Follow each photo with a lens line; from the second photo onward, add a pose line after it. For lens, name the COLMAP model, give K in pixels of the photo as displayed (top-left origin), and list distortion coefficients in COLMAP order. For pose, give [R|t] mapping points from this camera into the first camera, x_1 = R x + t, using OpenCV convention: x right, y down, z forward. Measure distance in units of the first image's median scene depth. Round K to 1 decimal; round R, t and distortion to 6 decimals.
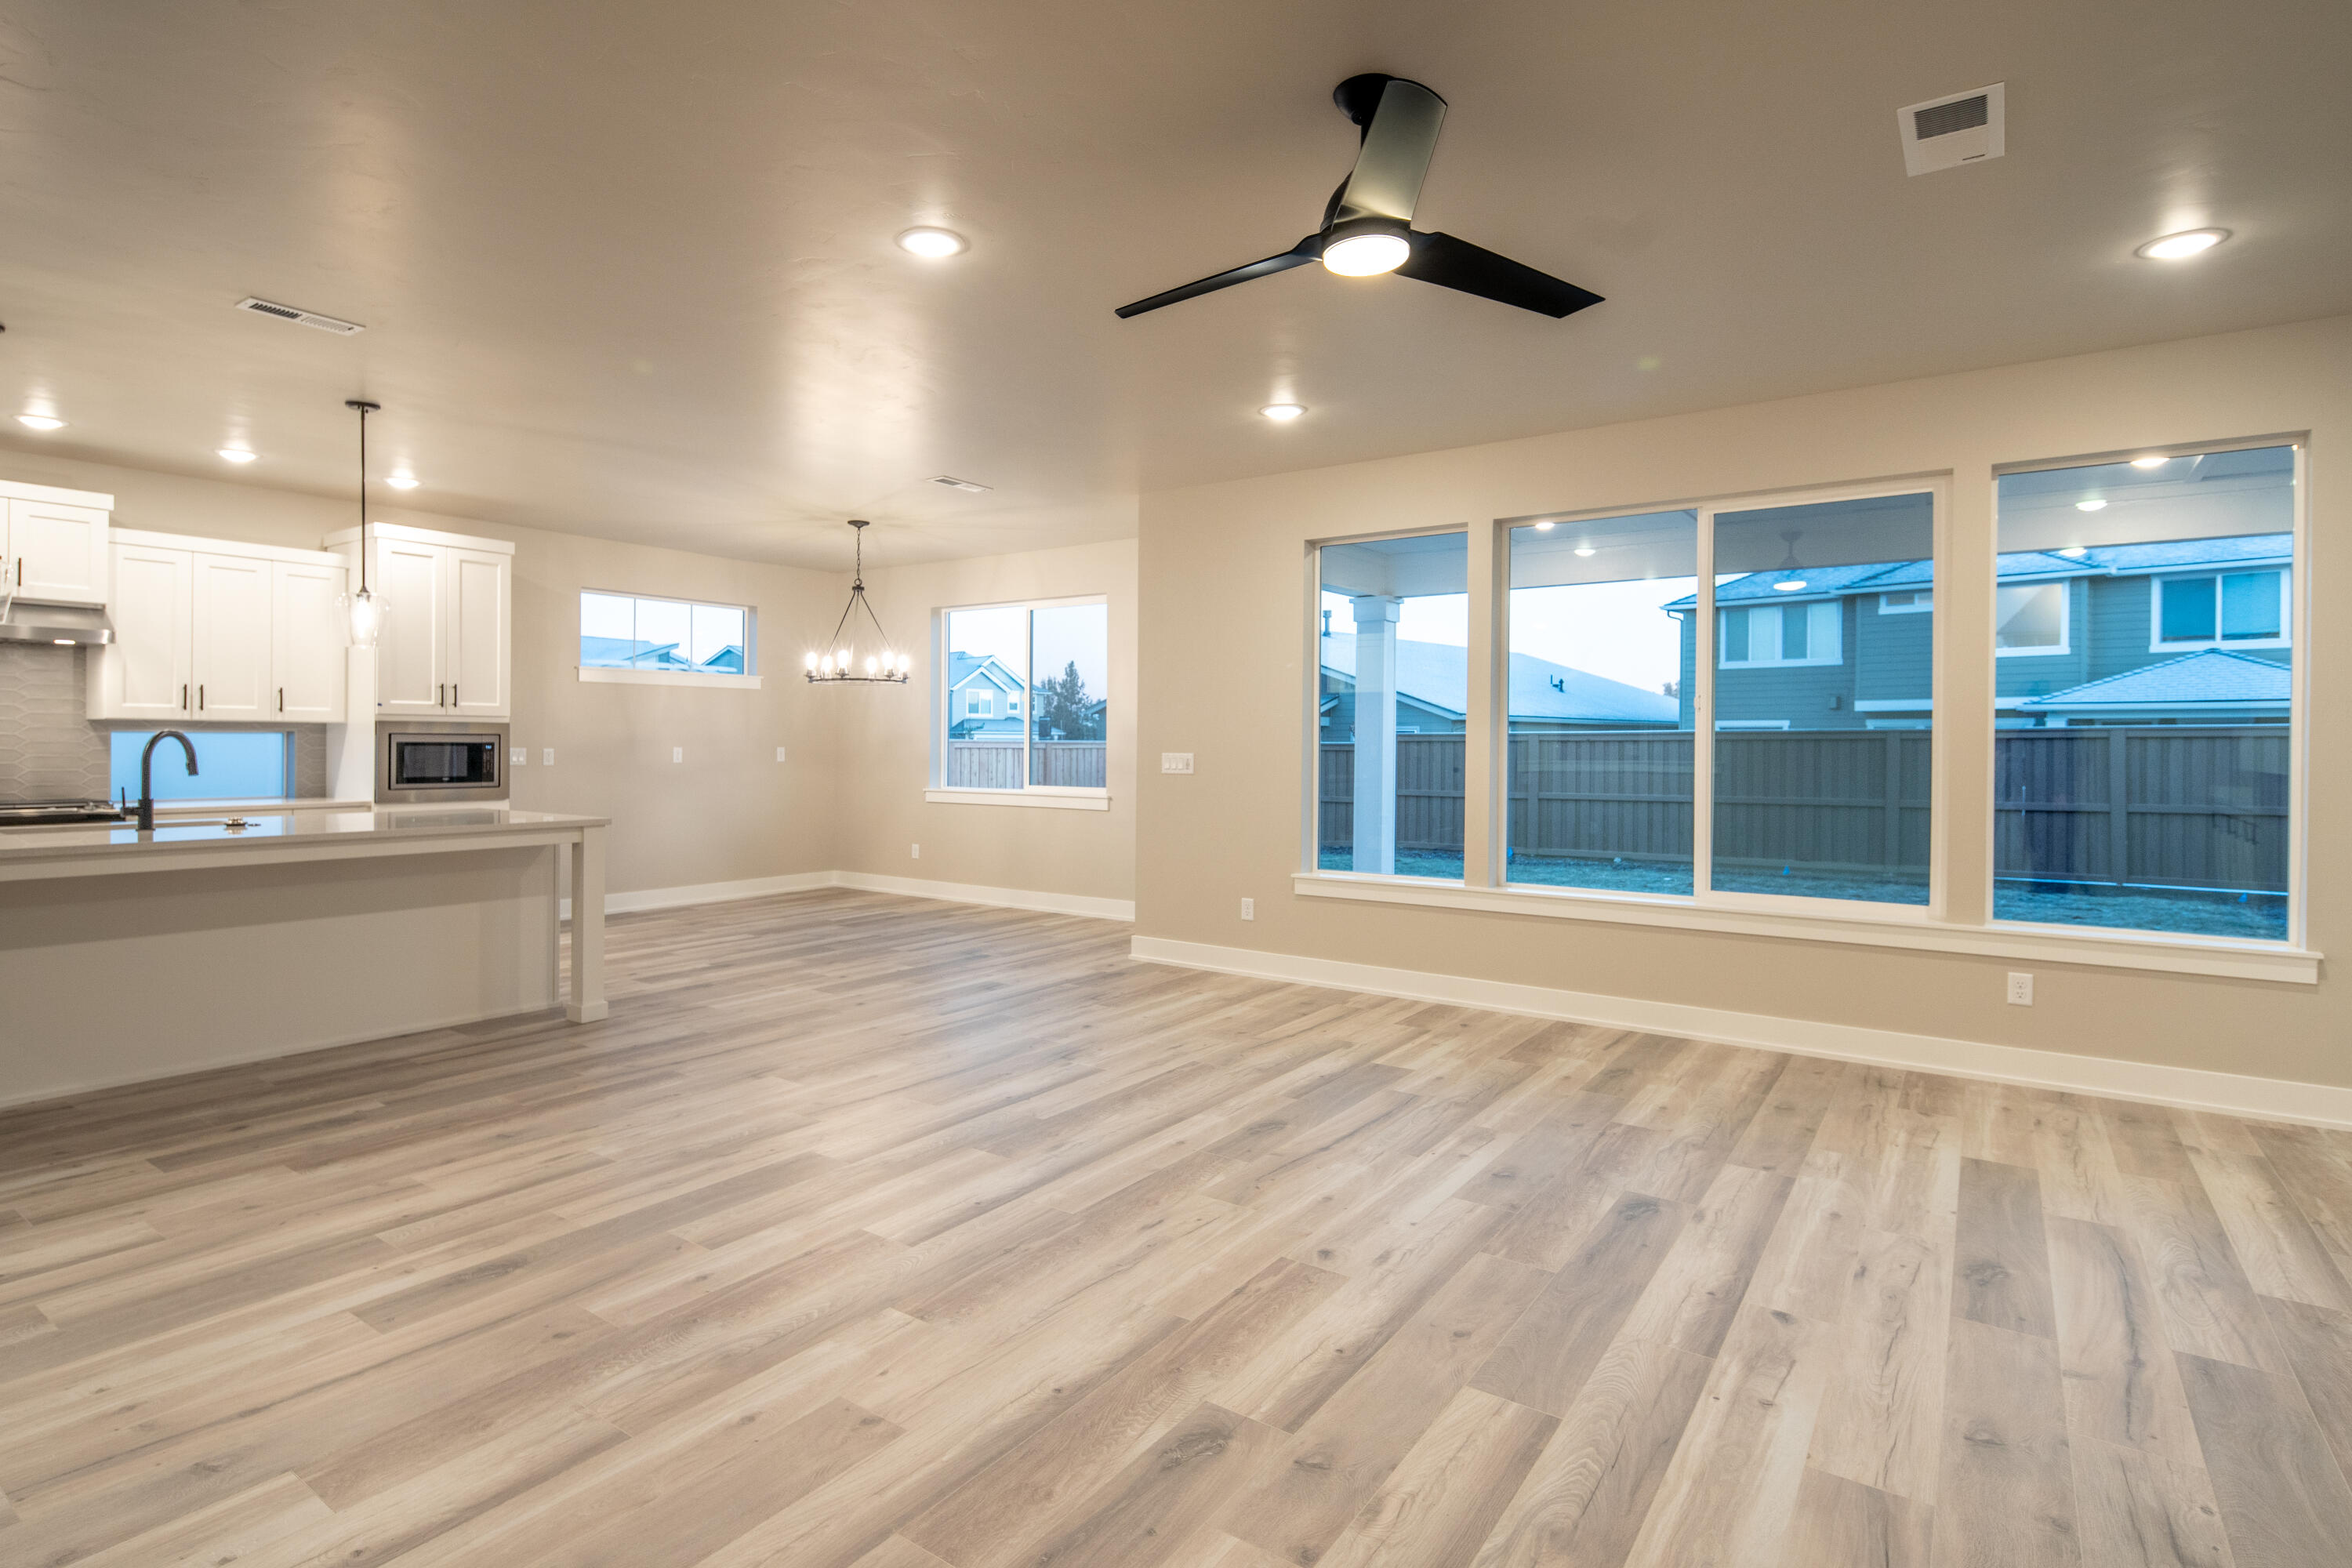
lens RADIAL K [[1175.6, 0, 1124.1], [0, 1175.6, 748.4], [0, 0, 1]] dist [0.007036, -0.005764]
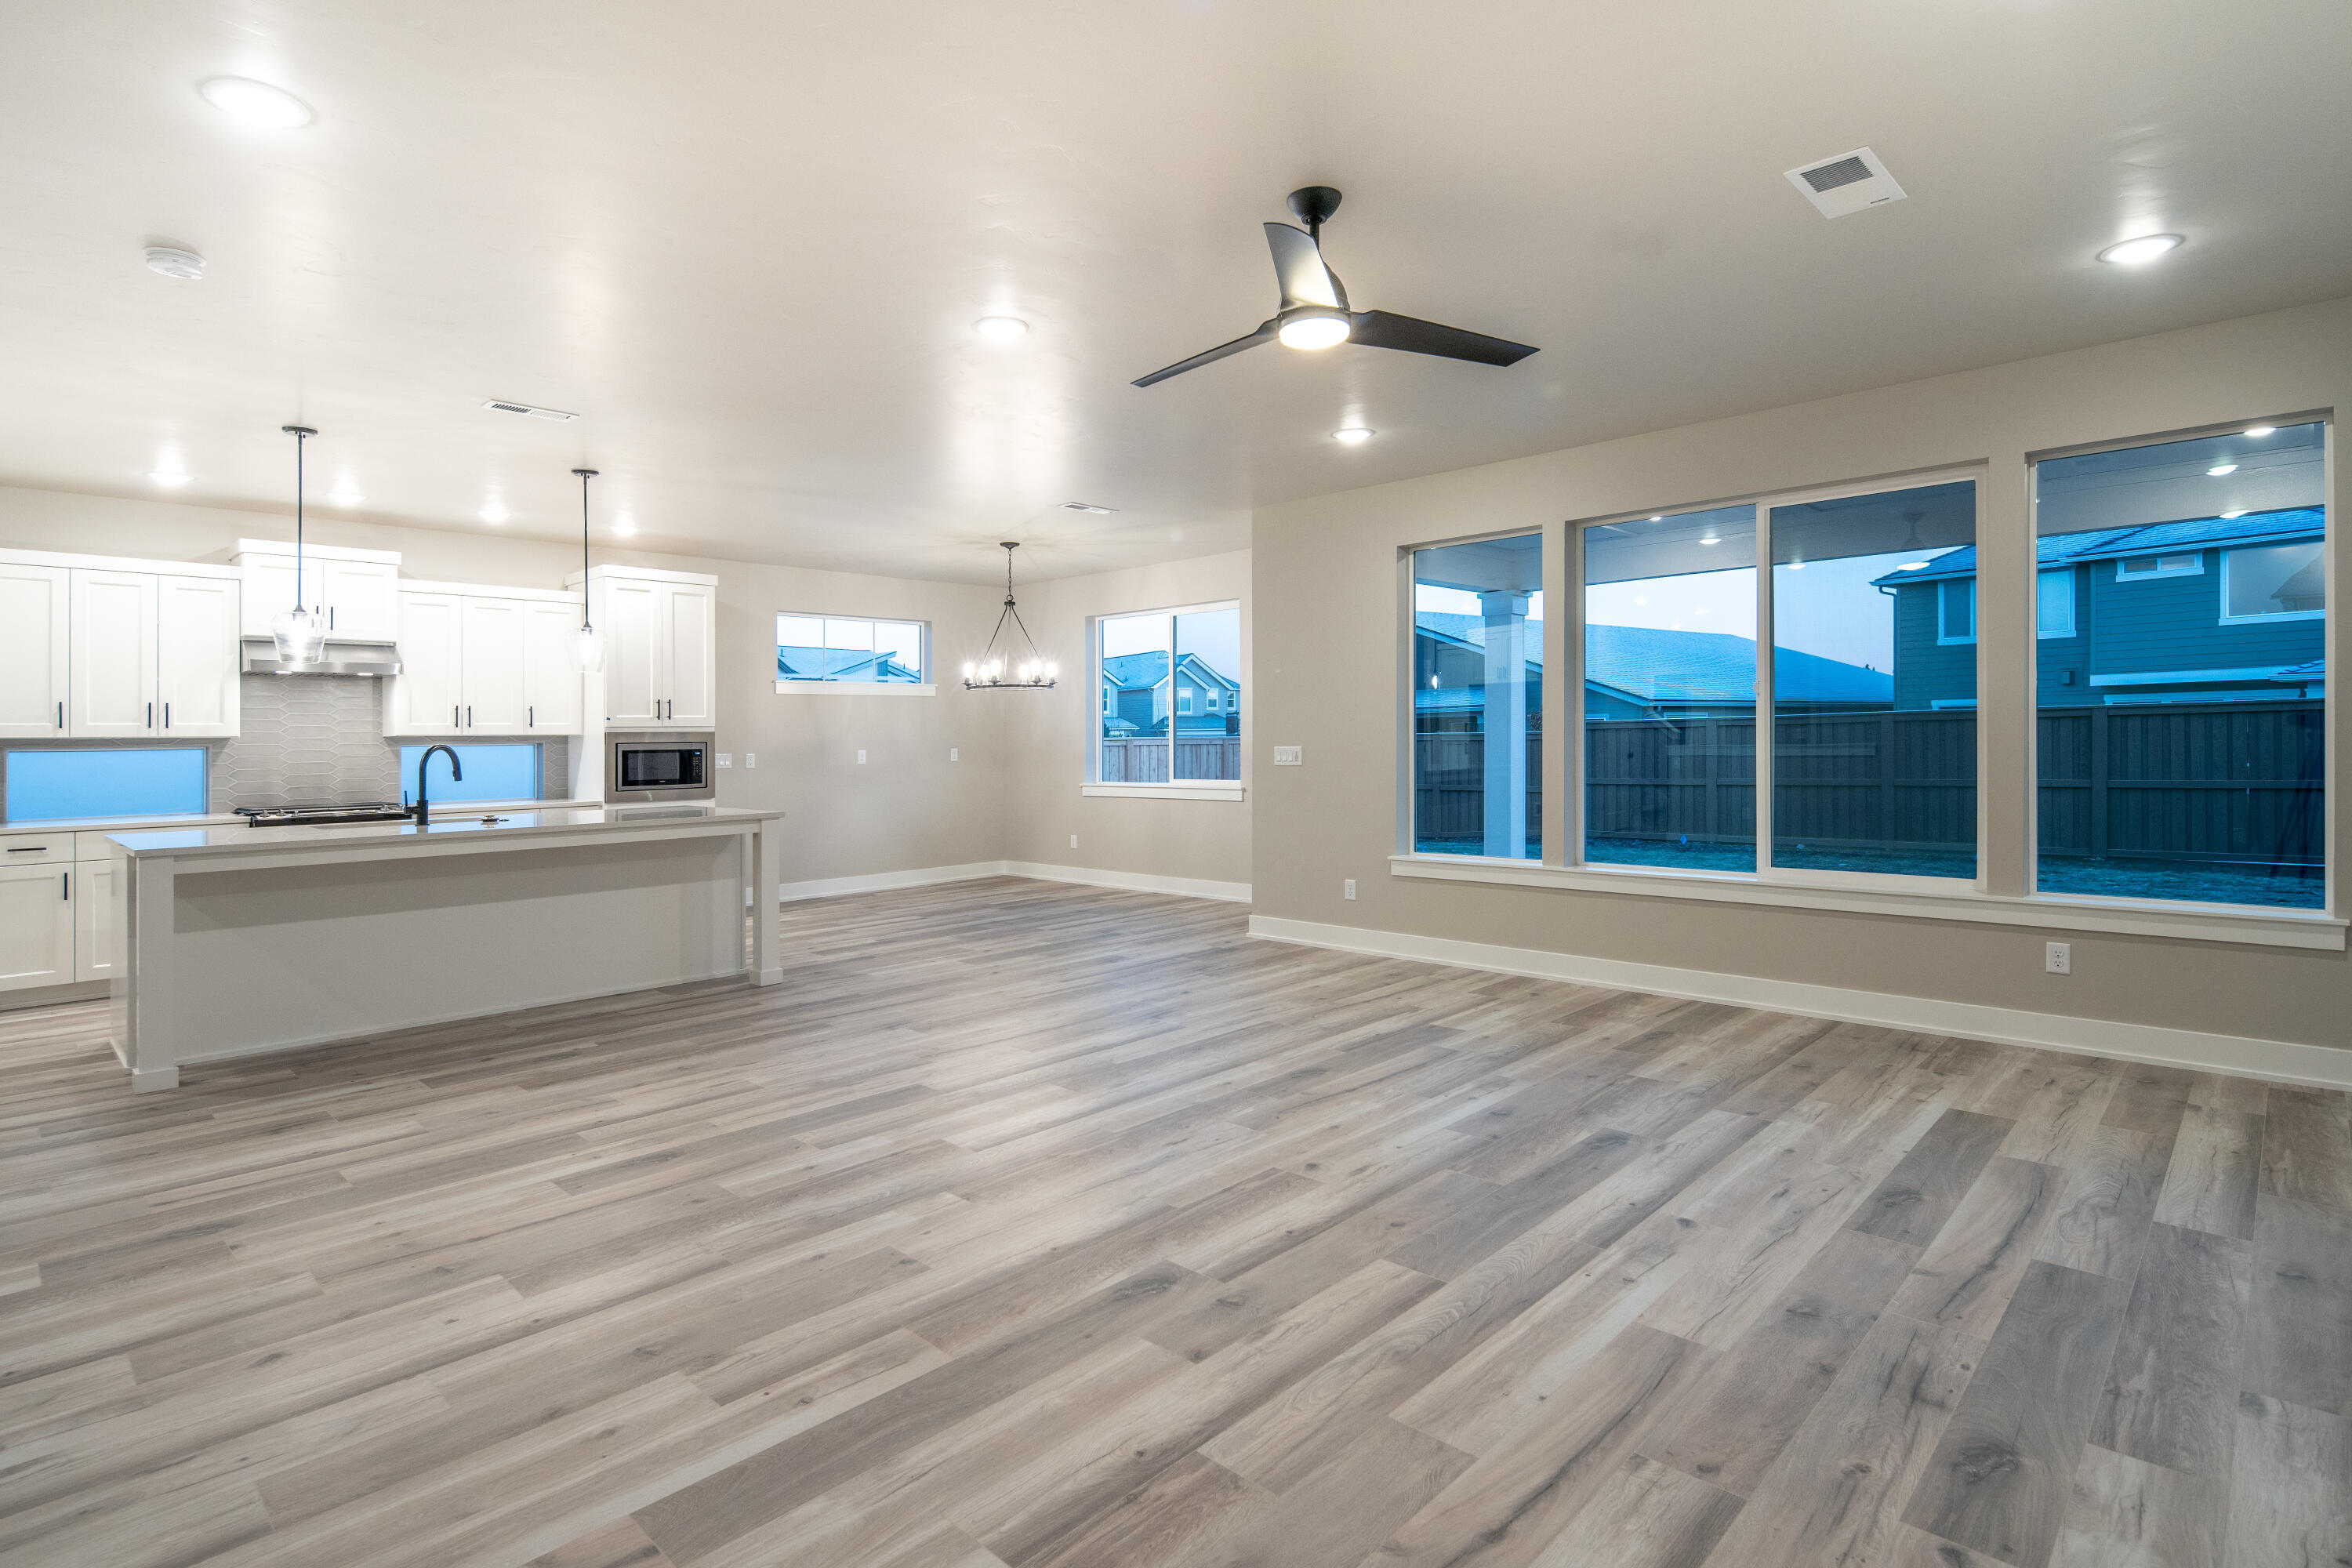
lens RADIAL K [[1175.6, 0, 1174.1], [0, 1175.6, 729.3], [0, 0, 1]] dist [0.007036, -0.005764]
pose [[0.990778, -0.022033, -0.133689, 0.166868], [0.020522, 0.999709, -0.012671, 0.000094], [0.133929, 0.009811, 0.990942, -0.166104]]
